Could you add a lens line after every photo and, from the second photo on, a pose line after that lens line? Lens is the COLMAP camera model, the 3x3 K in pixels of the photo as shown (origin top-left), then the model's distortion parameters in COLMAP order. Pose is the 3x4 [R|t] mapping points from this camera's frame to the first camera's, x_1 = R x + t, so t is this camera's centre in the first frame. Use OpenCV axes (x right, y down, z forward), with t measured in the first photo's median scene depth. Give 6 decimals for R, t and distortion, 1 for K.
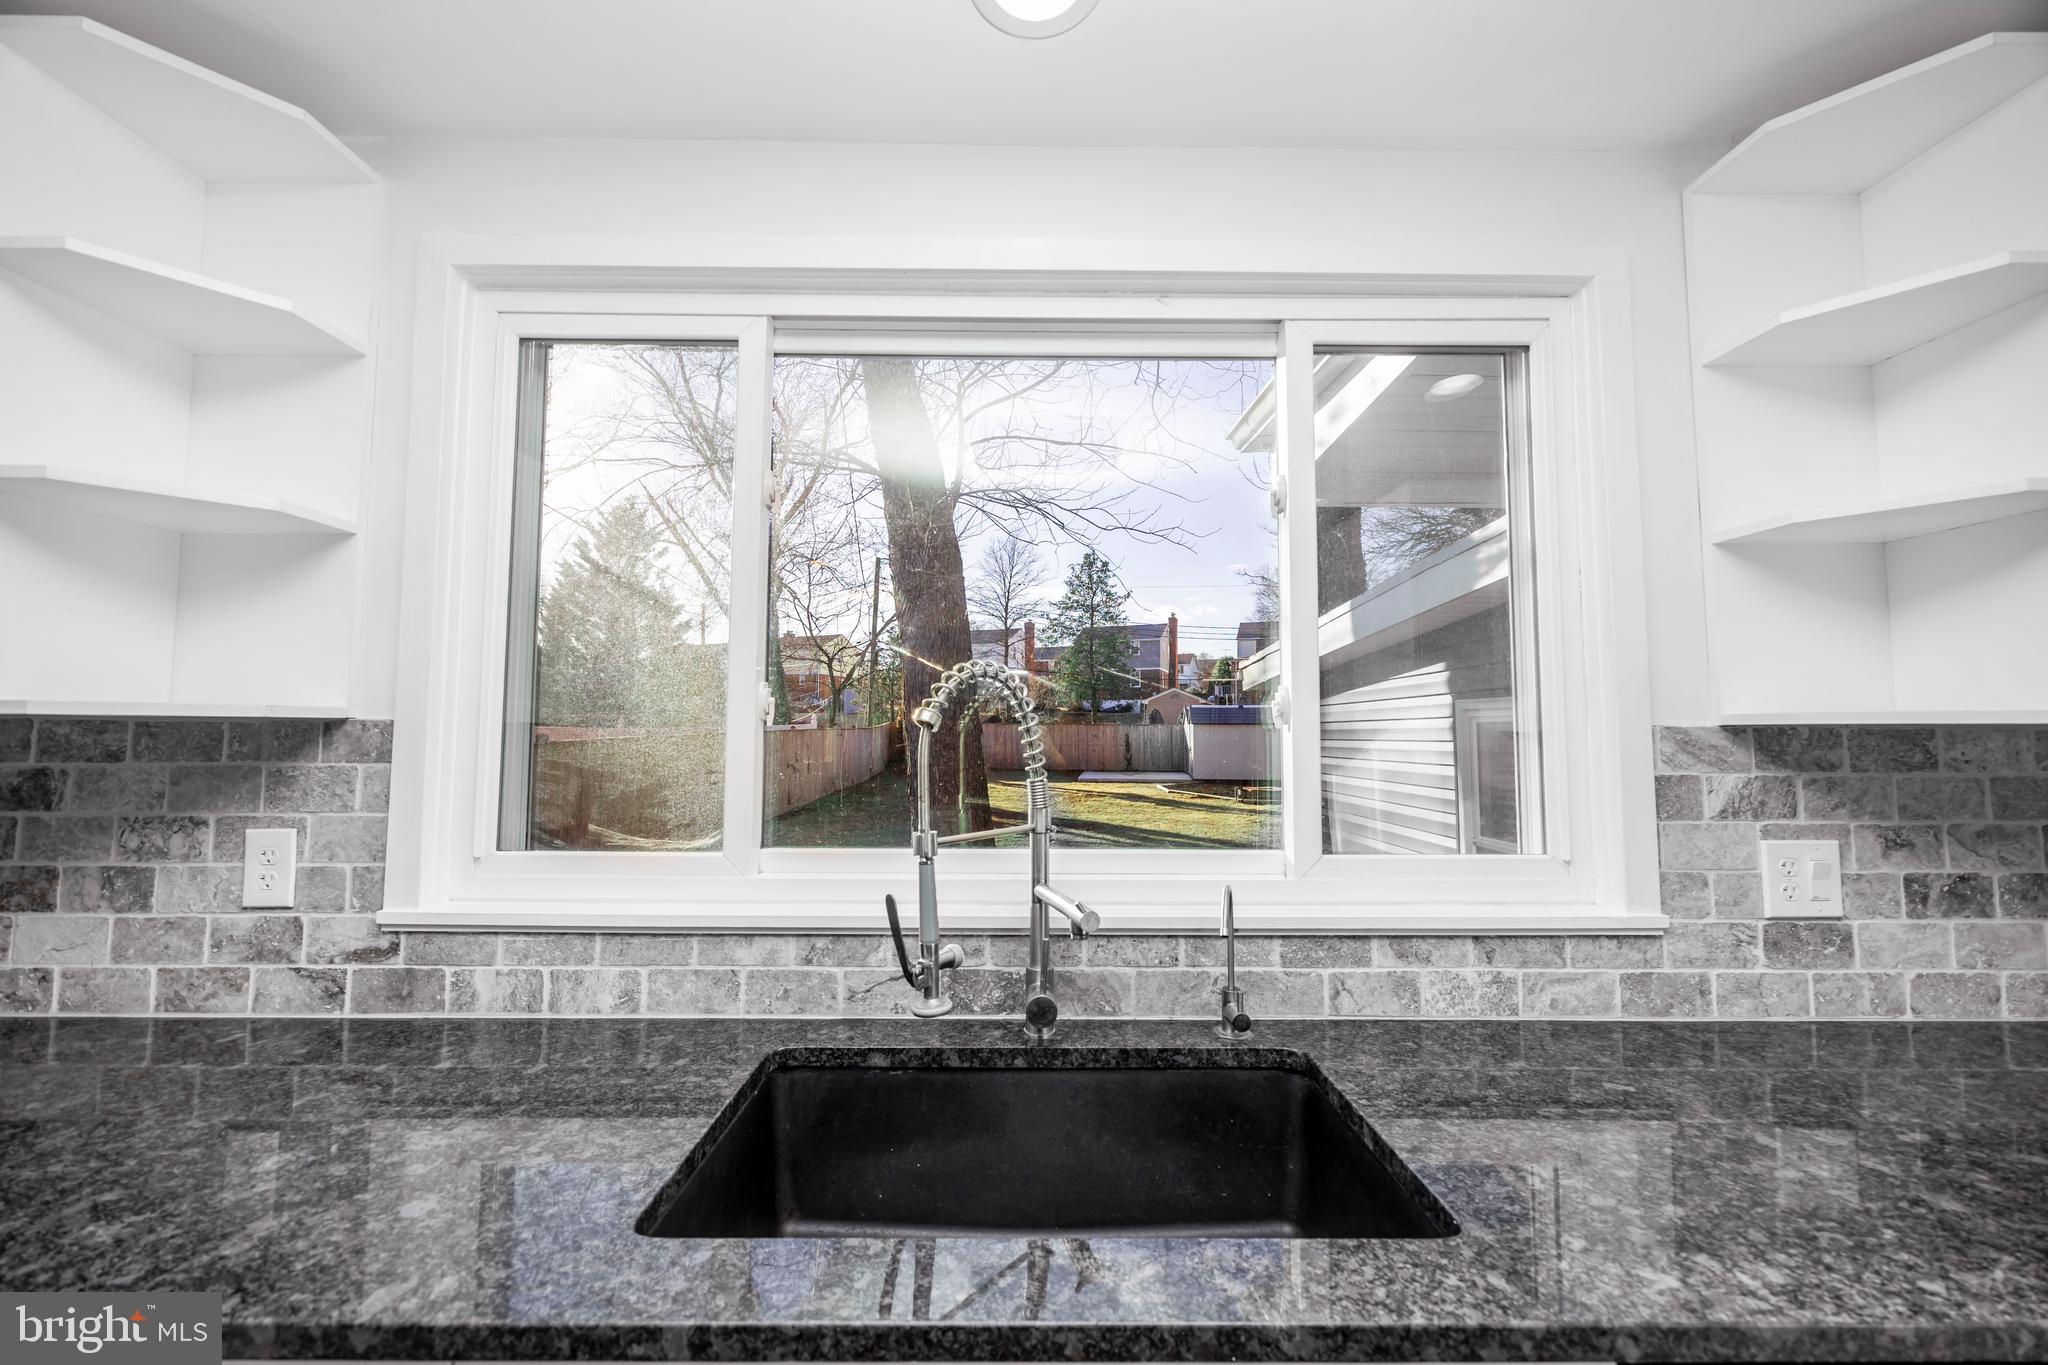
lens RADIAL K [[780.3, 0, 1021.4], [0, 780.3, 688.8], [0, 0, 1]] dist [-0.002369, 0.000254]
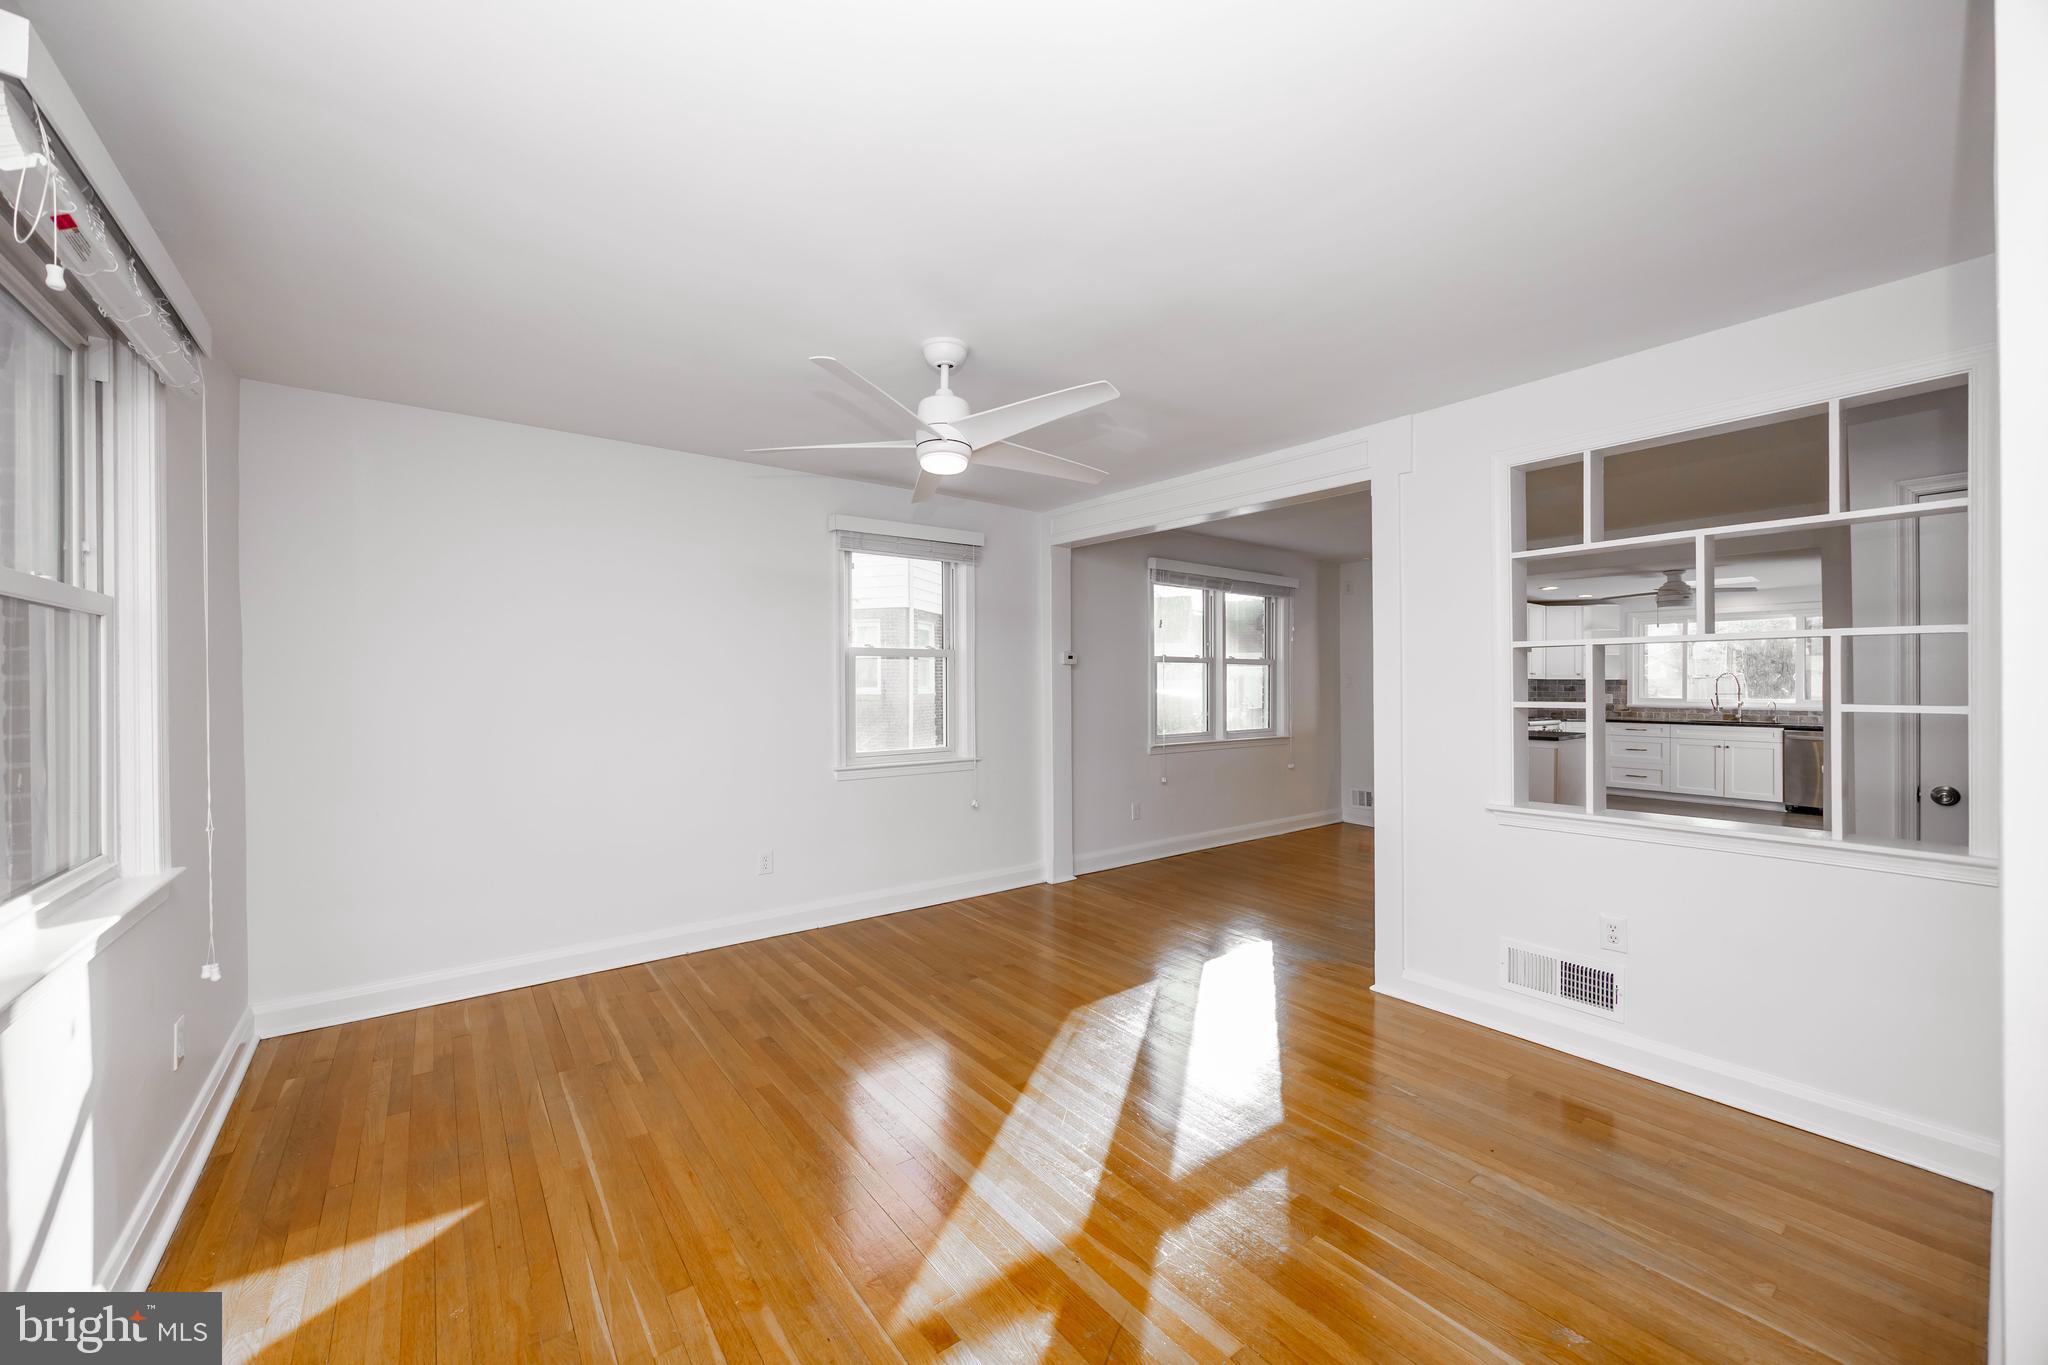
lens RADIAL K [[780.3, 0, 1020.6], [0, 780.3, 690.5], [0, 0, 1]] dist [-0.002369, 0.000254]
pose [[0.588857, 0.002538, -0.808233, 1.863219], [0.049759, 0.997984, 0.039386, -0.450997], [0.806704, -0.063410, 0.587544, -8.301067]]
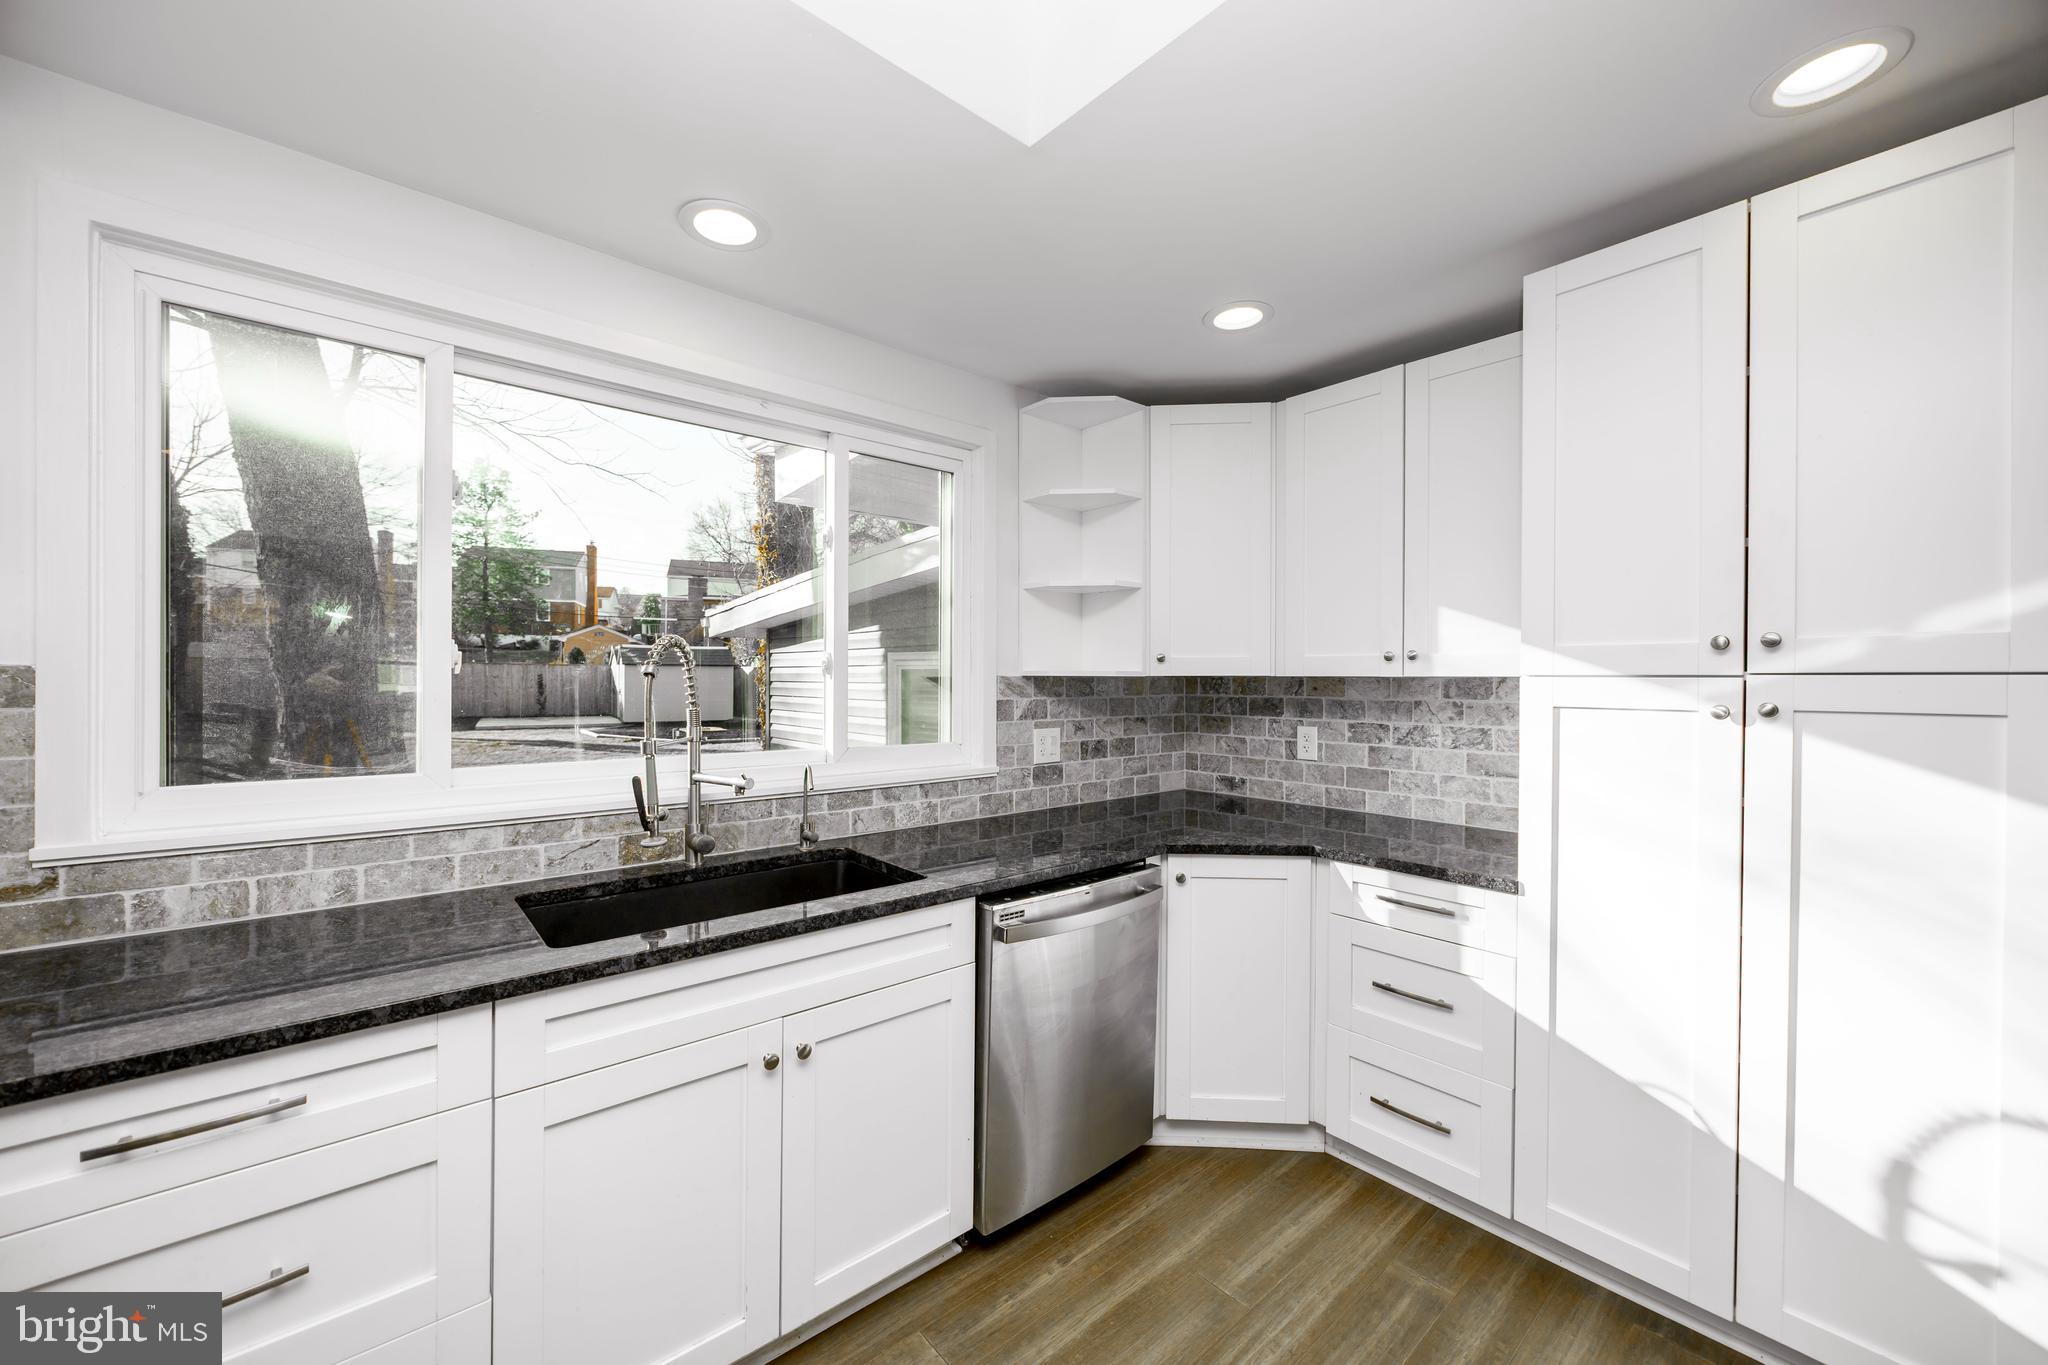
lens RADIAL K [[780.3, 0, 1017.3], [0, 780.3, 681.5], [0, 0, 1]] dist [-0.002369, 0.000254]
pose [[0.765283, -0.000886, 0.643694, -0.480845], [-0.041452, 0.997856, 0.050655, -0.044895], [-0.642358, -0.065448, 0.763605, -0.616777]]
